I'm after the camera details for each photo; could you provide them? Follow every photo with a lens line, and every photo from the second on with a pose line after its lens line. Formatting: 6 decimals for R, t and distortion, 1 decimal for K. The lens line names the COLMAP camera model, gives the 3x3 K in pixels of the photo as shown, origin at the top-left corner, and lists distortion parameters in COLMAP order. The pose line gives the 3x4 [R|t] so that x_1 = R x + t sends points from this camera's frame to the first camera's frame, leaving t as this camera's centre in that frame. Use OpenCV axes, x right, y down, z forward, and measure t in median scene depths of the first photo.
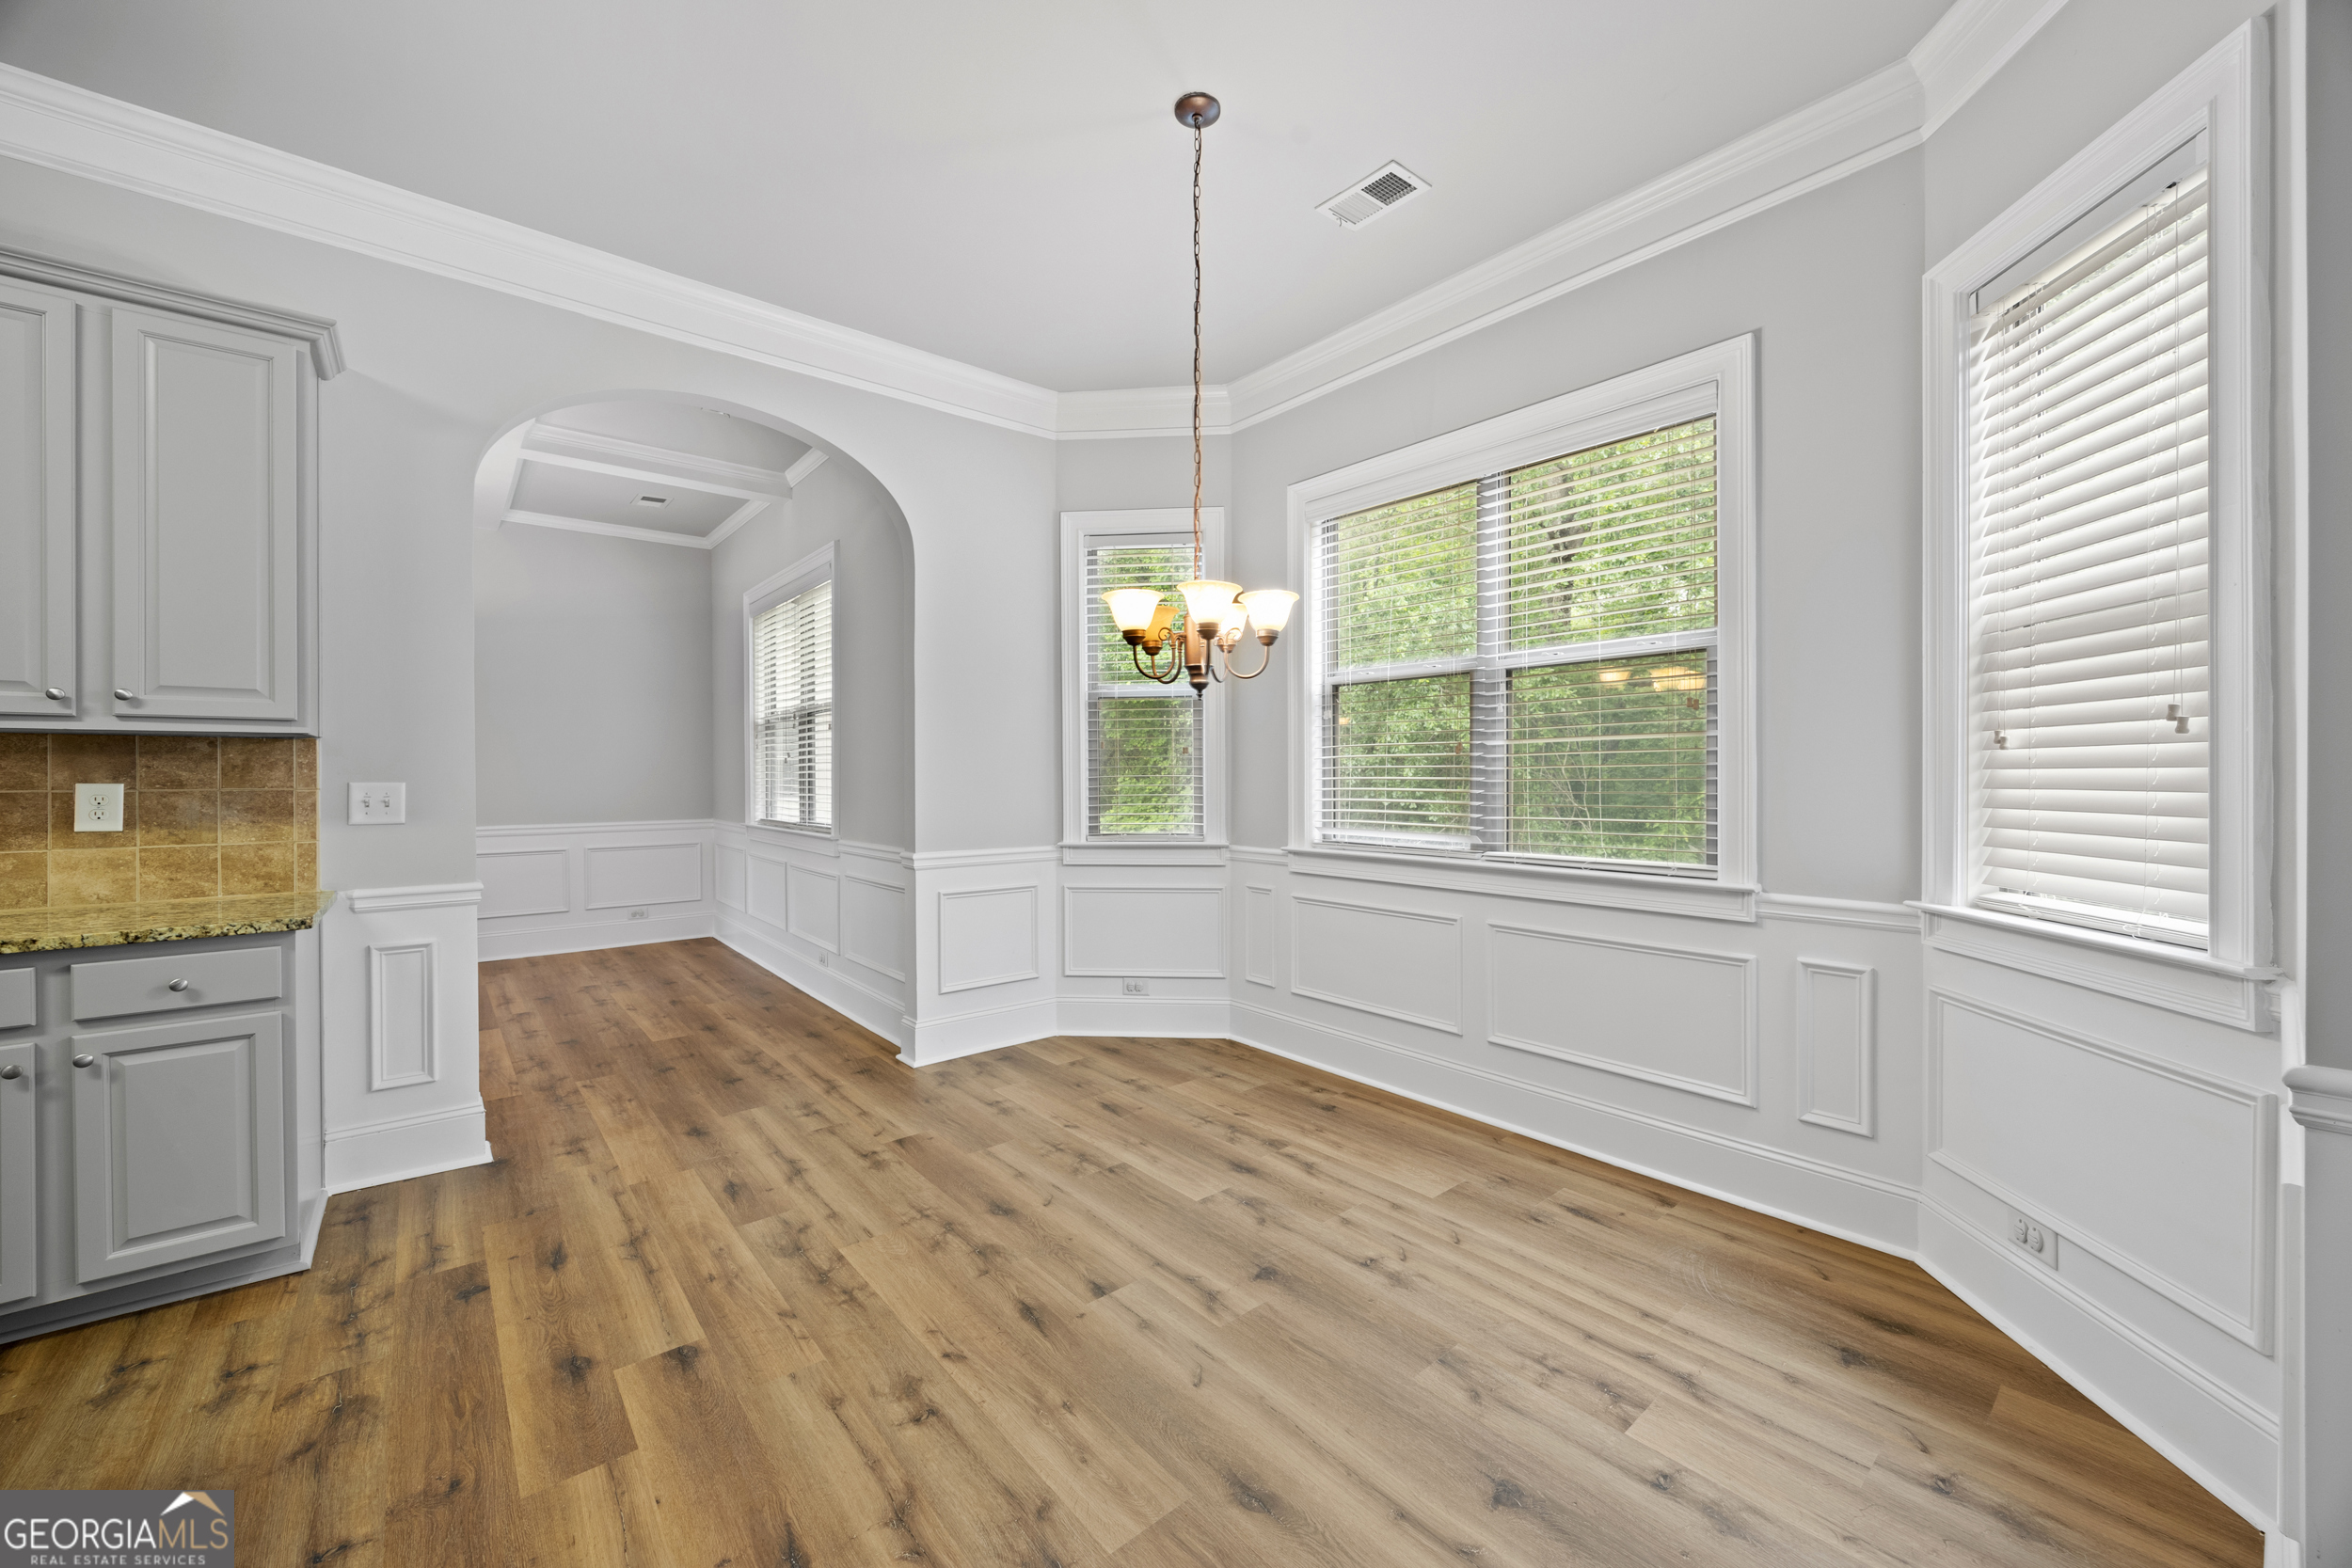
lens RADIAL K [[897.8, 0, 1183.1], [0, 897.8, 775.7], [0, 0, 1]] dist [0.001265, 0.000037]
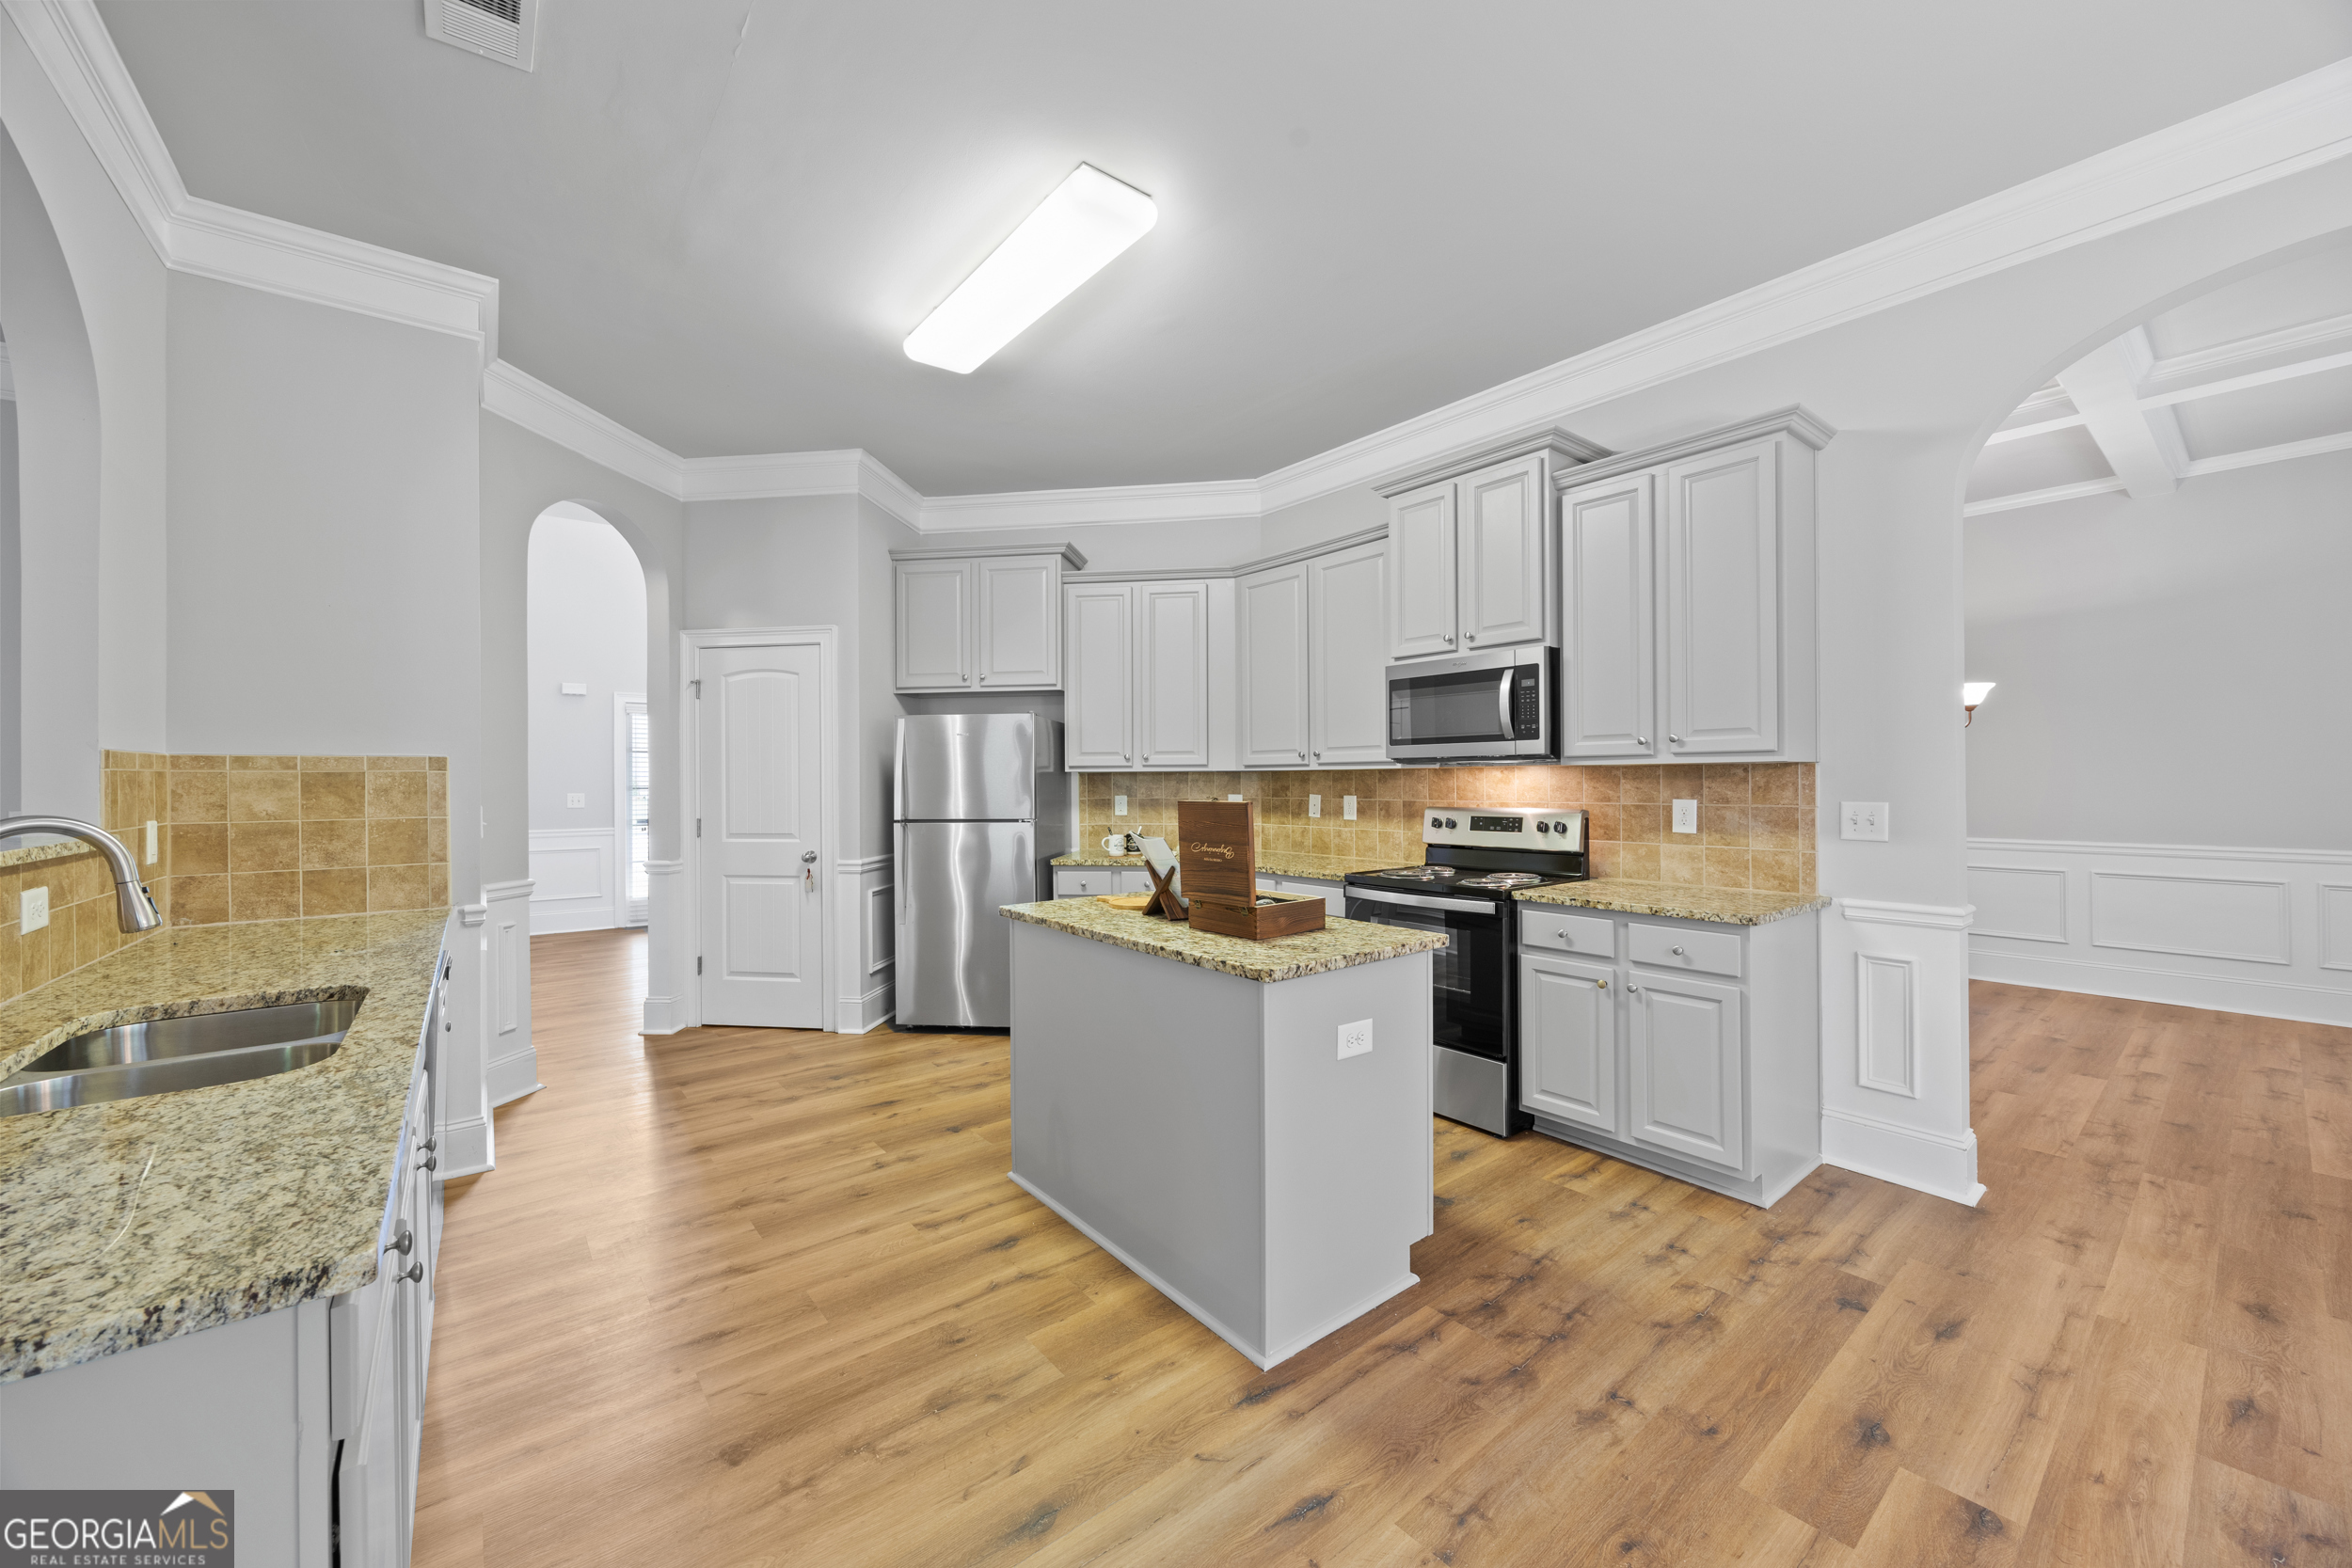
lens RADIAL K [[890.2, 0, 1182.8], [0, 890.2, 778.5], [0, 0, 1]] dist [0.001371, 0.000203]
pose [[-0.021501, 0.001189, -0.999768, 0.228443], [0.005574, 0.999984, 0.001069, -0.031213], [0.999753, -0.005550, -0.021507, 0.242064]]
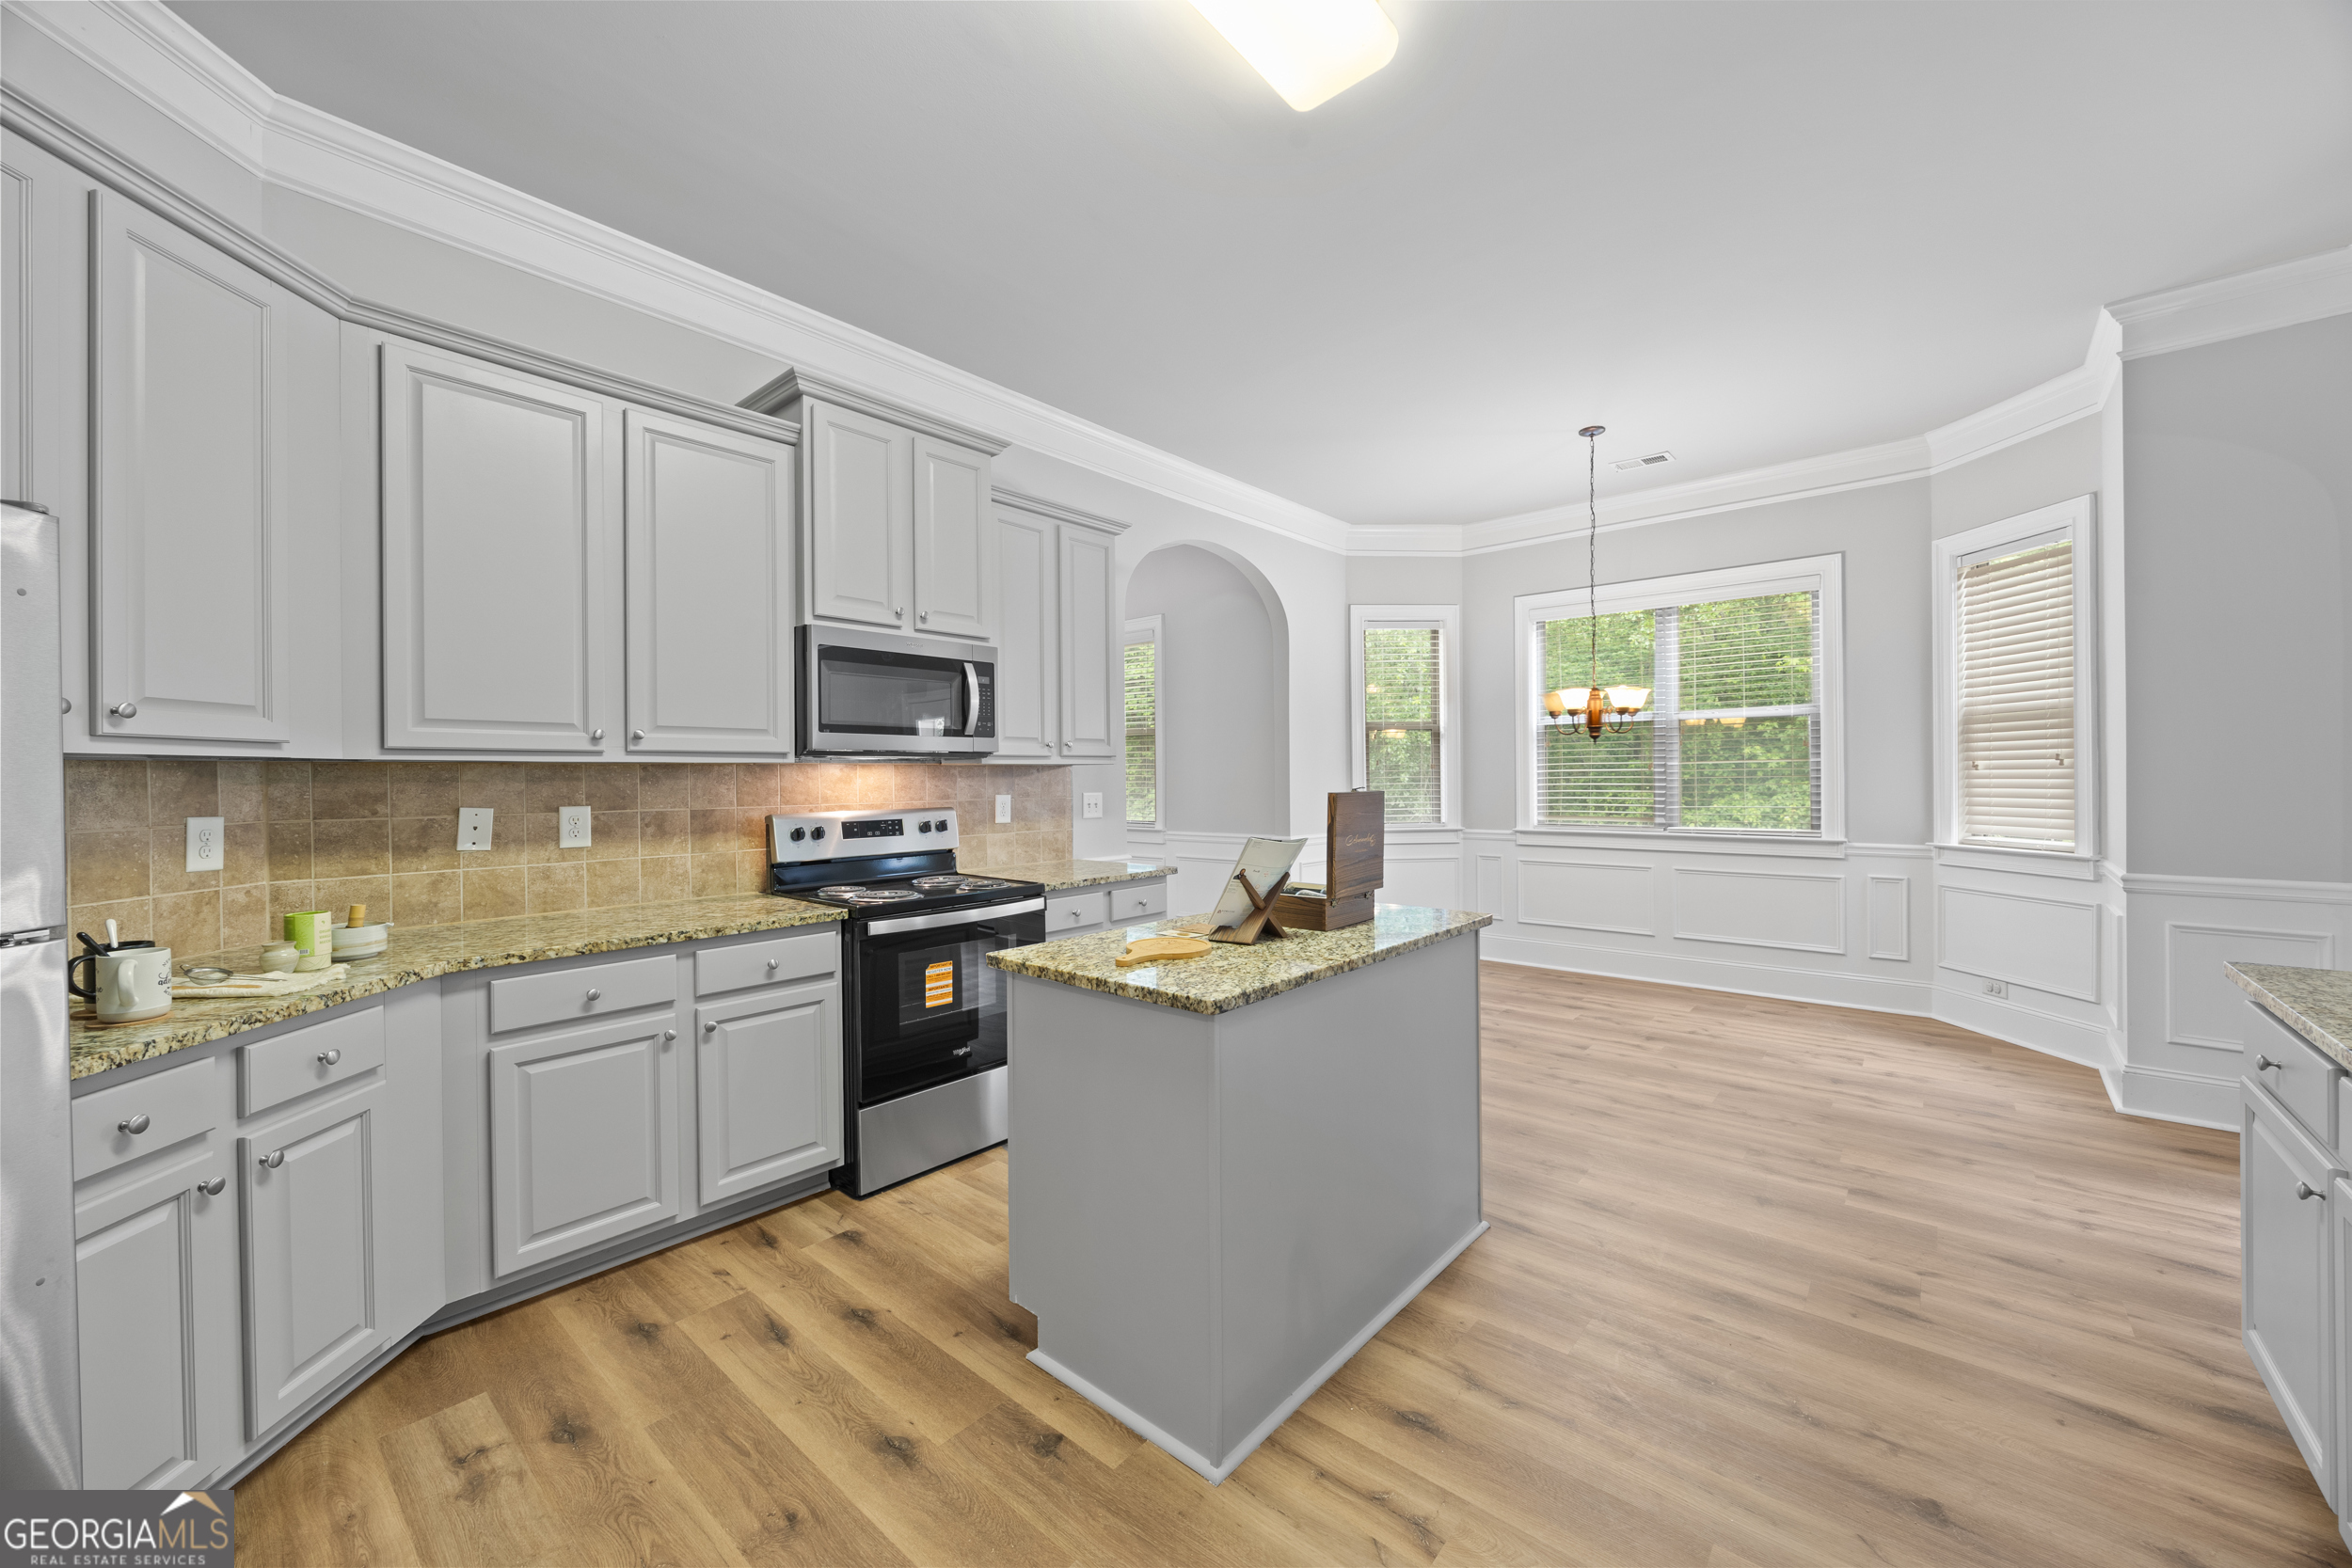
lens RADIAL K [[890.2, 0, 1182.8], [0, 890.2, 778.5], [0, 0, 1]] dist [0.001371, 0.000203]
pose [[0.987146, -0.007382, 0.159650, -1.166640], [0.007430, 0.999972, 0.000301, -0.020359], [-0.159647, 0.000889, 0.987174, -0.724673]]
